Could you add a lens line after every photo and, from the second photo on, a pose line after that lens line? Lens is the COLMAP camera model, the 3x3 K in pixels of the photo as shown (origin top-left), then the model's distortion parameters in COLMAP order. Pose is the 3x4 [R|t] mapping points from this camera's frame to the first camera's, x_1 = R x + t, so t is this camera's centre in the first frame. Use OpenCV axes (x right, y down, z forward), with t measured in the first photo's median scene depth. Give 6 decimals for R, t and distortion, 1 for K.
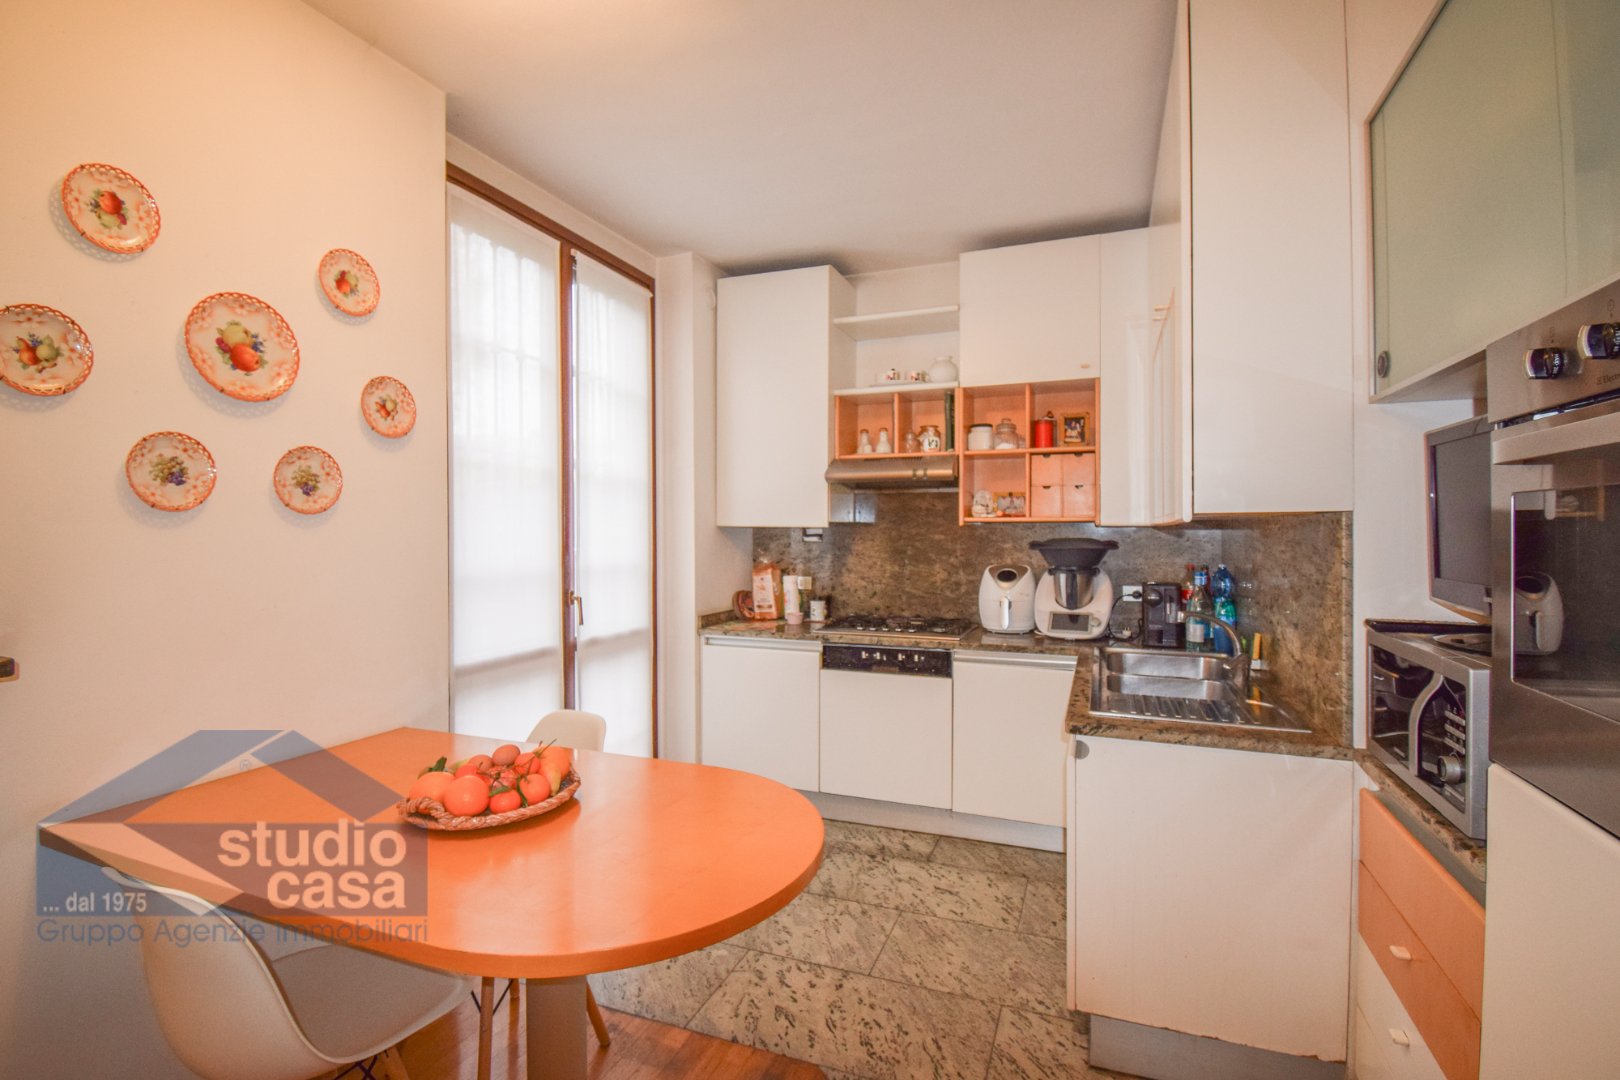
lens RADIAL K [[719.4, 0, 796.8], [0, 719.4, 535.5], [0, 0, 1]] dist [-0.005781, -0.009213]
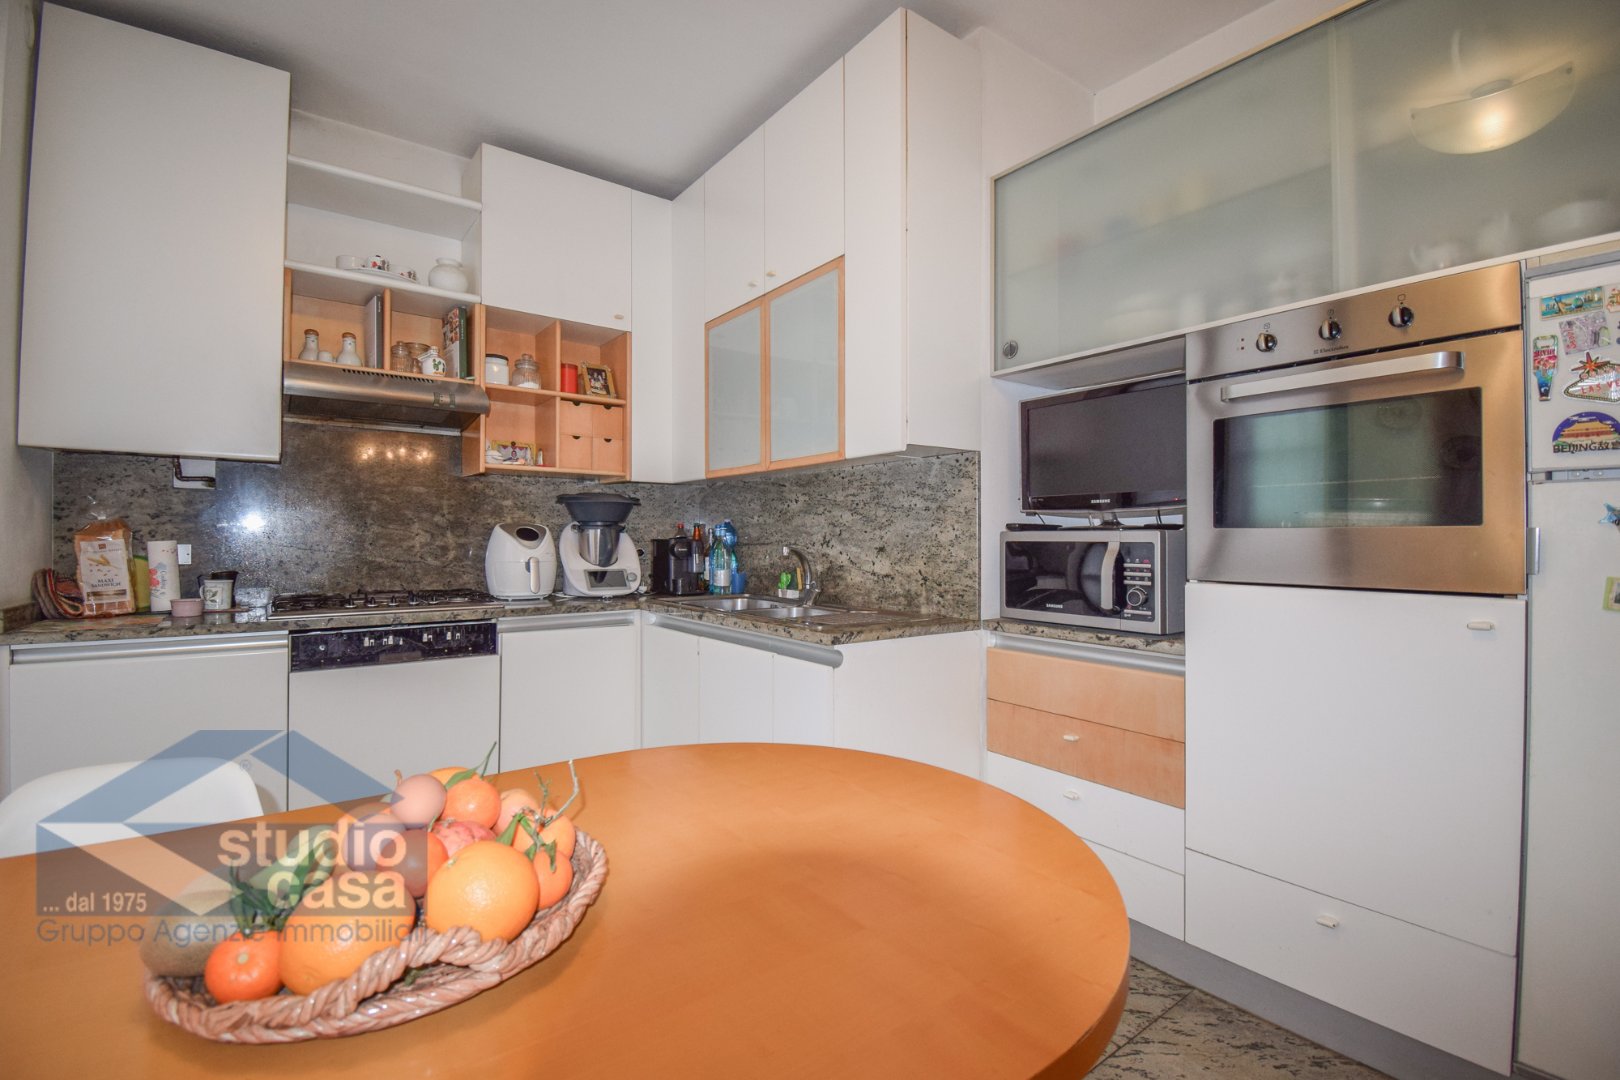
lens RADIAL K [[719.4, 0, 798.9], [0, 719.4, 537.8], [0, 0, 1]] dist [-0.005781, -0.009213]
pose [[0.518660, 0.007142, 0.854951, -0.287338], [0.000029, 0.999965, -0.008371, 0.068788], [-0.854981, 0.004366, 0.518641, 0.266048]]
